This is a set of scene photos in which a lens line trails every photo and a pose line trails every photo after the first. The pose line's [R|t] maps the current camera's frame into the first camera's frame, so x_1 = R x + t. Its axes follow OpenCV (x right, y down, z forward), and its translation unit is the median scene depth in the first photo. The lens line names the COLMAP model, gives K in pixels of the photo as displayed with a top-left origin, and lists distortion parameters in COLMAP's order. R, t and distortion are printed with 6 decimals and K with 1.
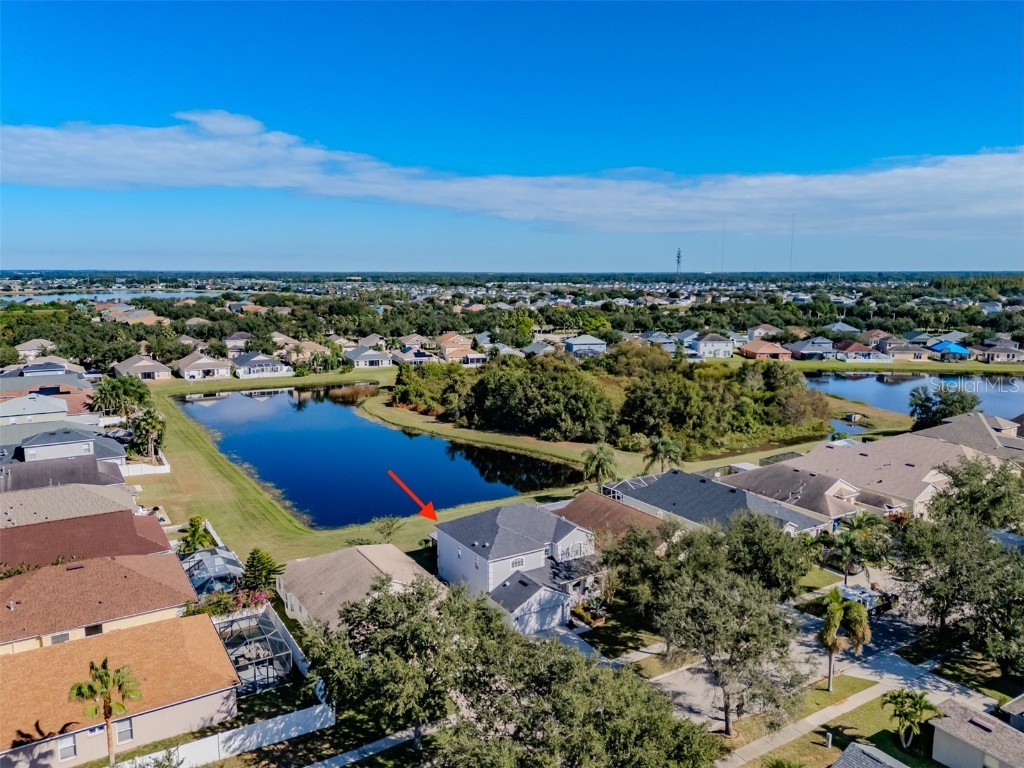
lens RADIAL K [[763.0, 0, 512.0], [0, 763.0, 384.0], [0, 0, 1]] dist [0.090838, -0.106790]
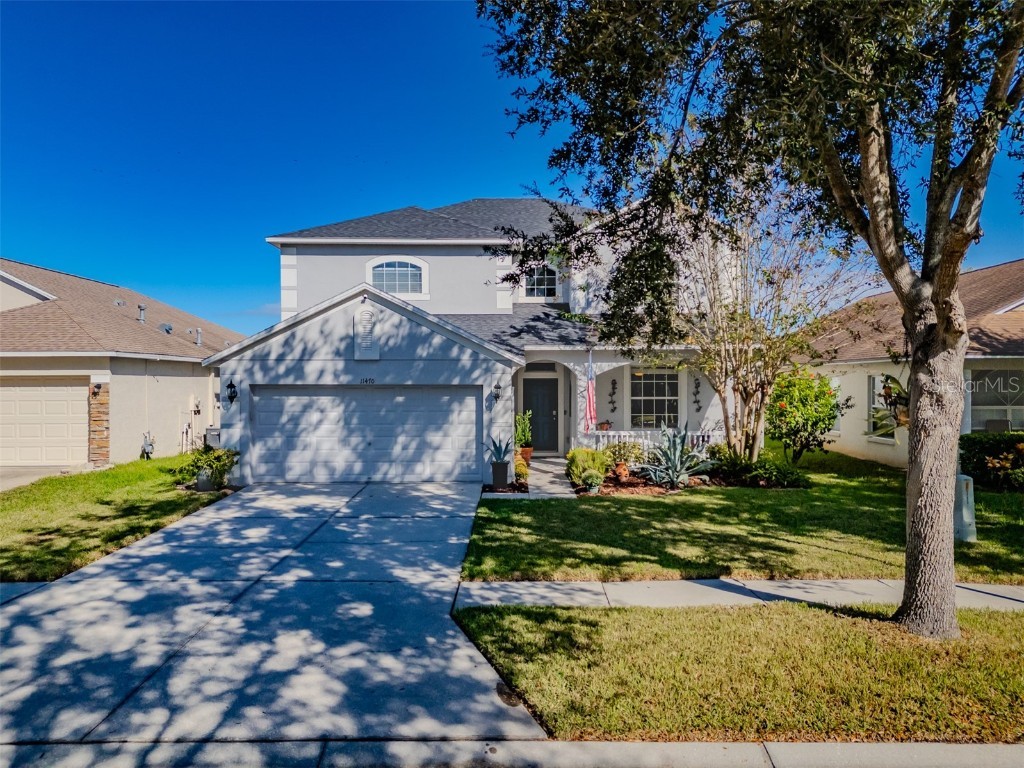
lens RADIAL K [[763.0, 0, 512.0], [0, 763.0, 384.0], [0, 0, 1]] dist [0.090838, -0.106790]
pose [[0.850511, -0.000468, -0.525957, 0.195493], [-0.076606, 0.989225, -0.124758, 0.309208], [0.520348, 0.146399, 0.841311, 0.801106]]
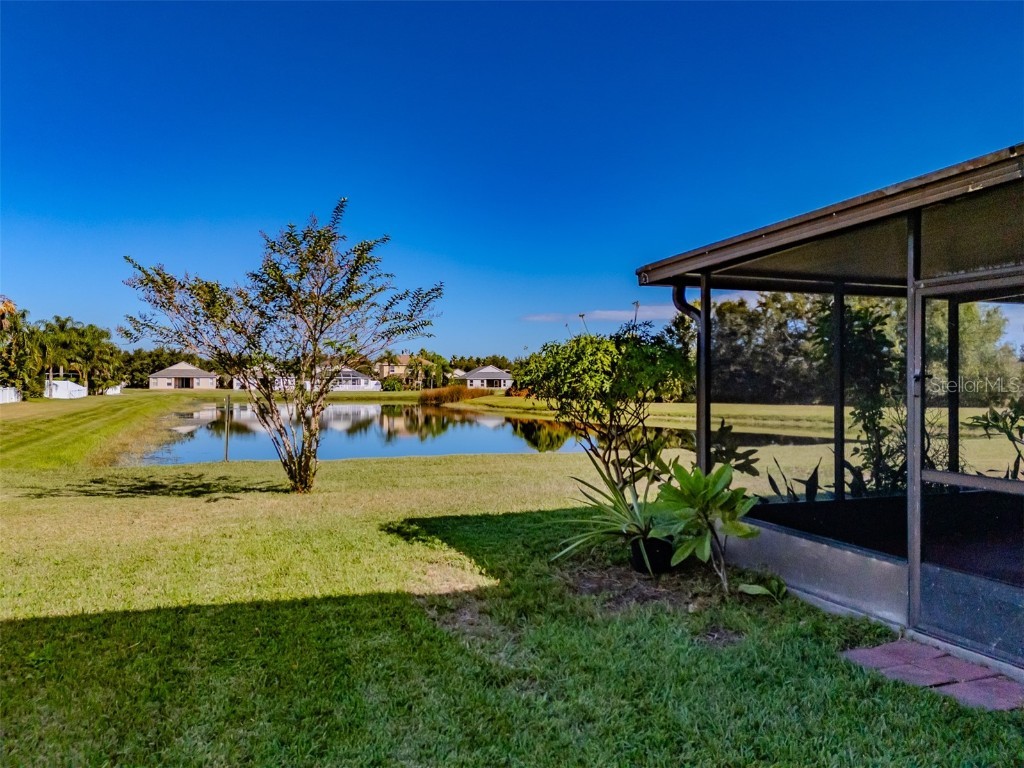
lens RADIAL K [[778.7, 0, 500.1], [0, 778.7, 382.5], [0, 0, 1]] dist [0.081058, -0.087314]
pose [[0.979871, 0.002073, -0.199621, -0.124331], [-0.031596, 0.988952, -0.144828, 0.268220], [0.197116, 0.148220, 0.969111, 1.111222]]
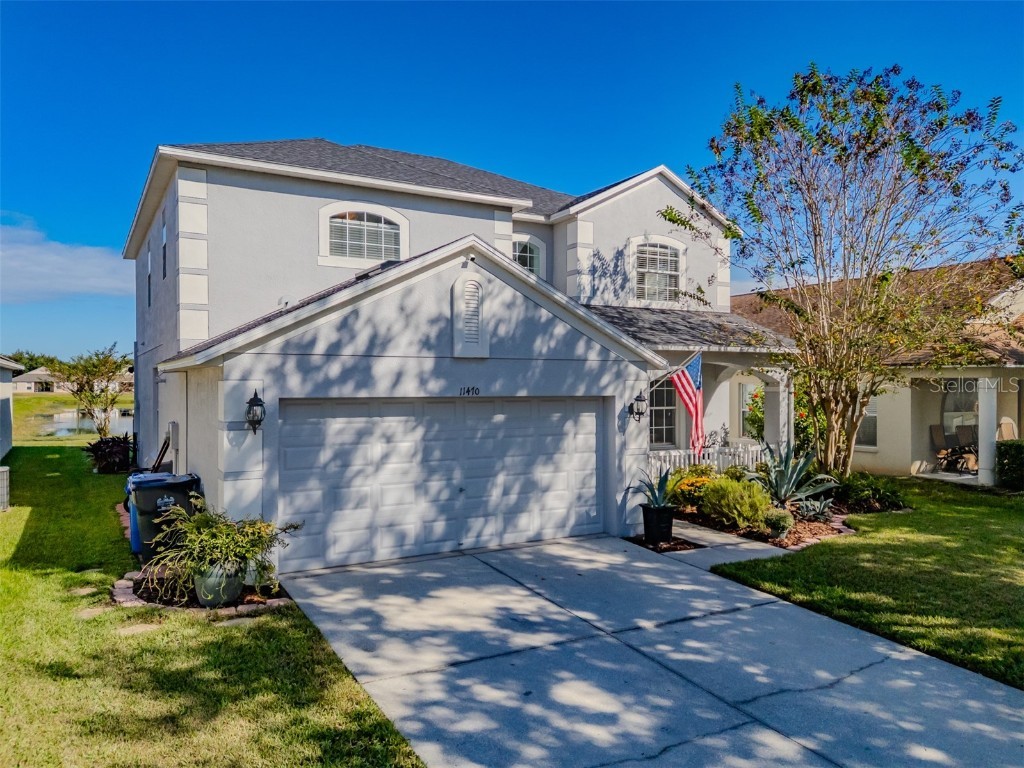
lens RADIAL K [[760.3, 0, 523.9], [0, 760.3, 365.5], [0, 0, 1]] dist [0.090329, -0.094763]
pose [[0.999645, 0.001018, -0.026619, 0.053921], [-0.005580, 0.985101, -0.171884, 0.303211], [0.026048, 0.171972, 0.984757, 0.828550]]
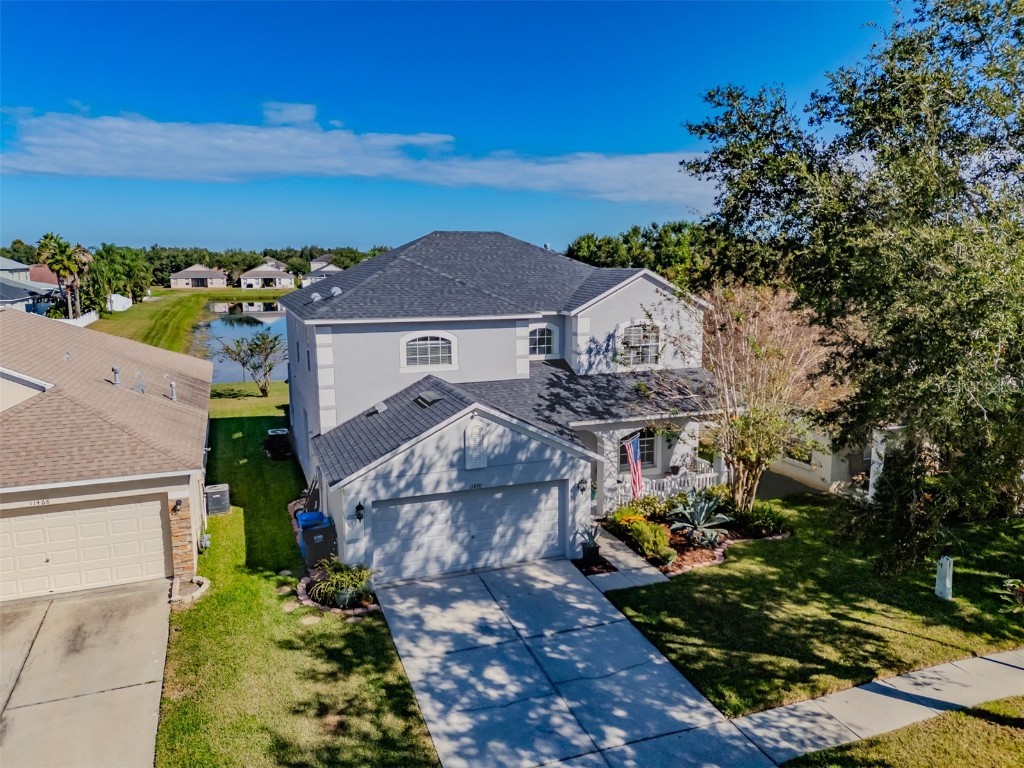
lens RADIAL K [[763.0, 0, 512.0], [0, 763.0, 384.0], [0, 0, 1]] dist [0.090838, -0.106790]
pose [[0.981429, 0.028034, -0.189767, 0.098670], [-0.025196, 0.999532, 0.017356, 0.244382], [0.190164, -0.012252, 0.981676, 0.721498]]
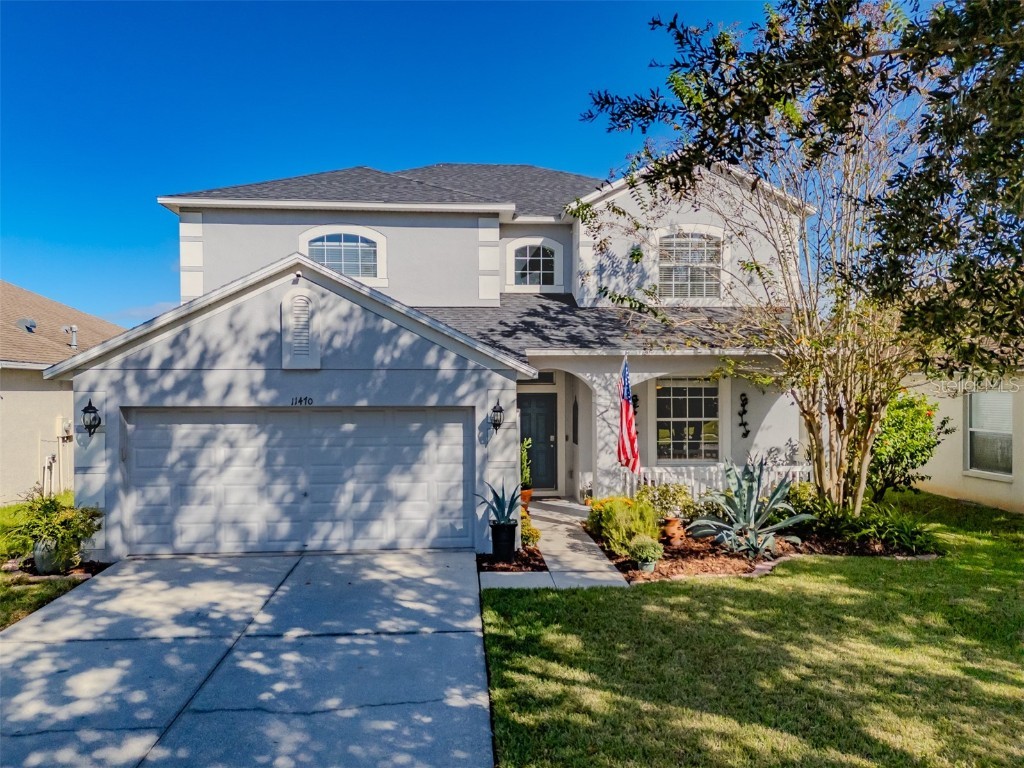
lens RADIAL K [[778.7, 0, 500.1], [0, 778.7, 382.5], [0, 0, 1]] dist [0.081058, -0.087314]
pose [[0.880911, -0.005197, -0.473253, 0.147723], [-0.069391, 0.987716, -0.140010, 0.298790], [0.468167, 0.156176, 0.869729, 0.852880]]
